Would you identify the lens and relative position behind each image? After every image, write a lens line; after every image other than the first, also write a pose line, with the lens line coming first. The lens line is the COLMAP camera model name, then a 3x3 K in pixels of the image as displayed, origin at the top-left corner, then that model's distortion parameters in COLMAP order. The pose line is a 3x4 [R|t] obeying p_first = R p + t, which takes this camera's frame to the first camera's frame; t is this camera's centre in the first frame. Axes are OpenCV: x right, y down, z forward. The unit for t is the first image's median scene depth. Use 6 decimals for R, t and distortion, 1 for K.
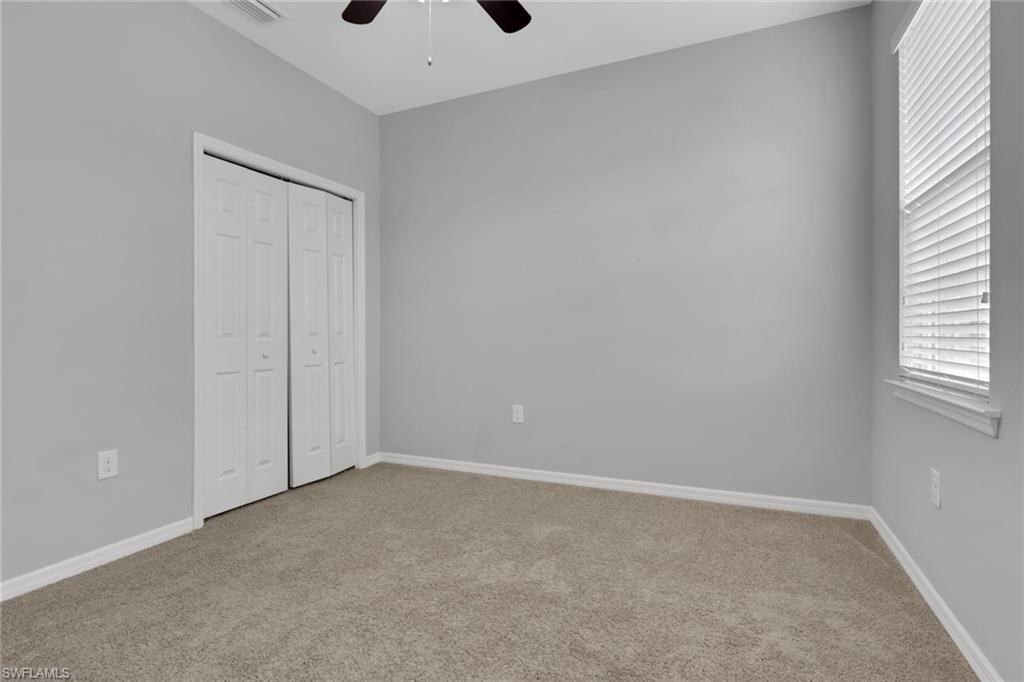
lens RADIAL K [[494.5, 0, 507.4], [0, 494.5, 345.9], [0, 0, 1]] dist [-0.002440, 0.000912]
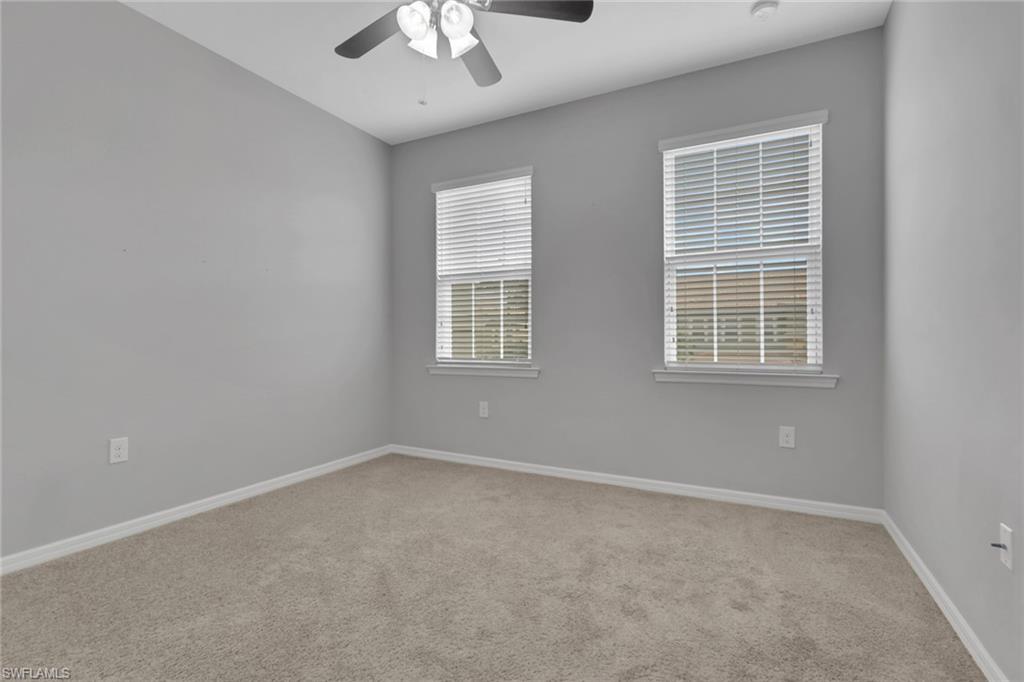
lens RADIAL K [[494.5, 0, 508.3], [0, 494.5, 334.0], [0, 0, 1]] dist [-0.002440, 0.000912]
pose [[0.048651, 0.007346, 0.998789, -1.101651], [0.016445, 0.999832, -0.008155, -0.030300], [-0.998680, 0.016822, 0.048522, 0.619514]]
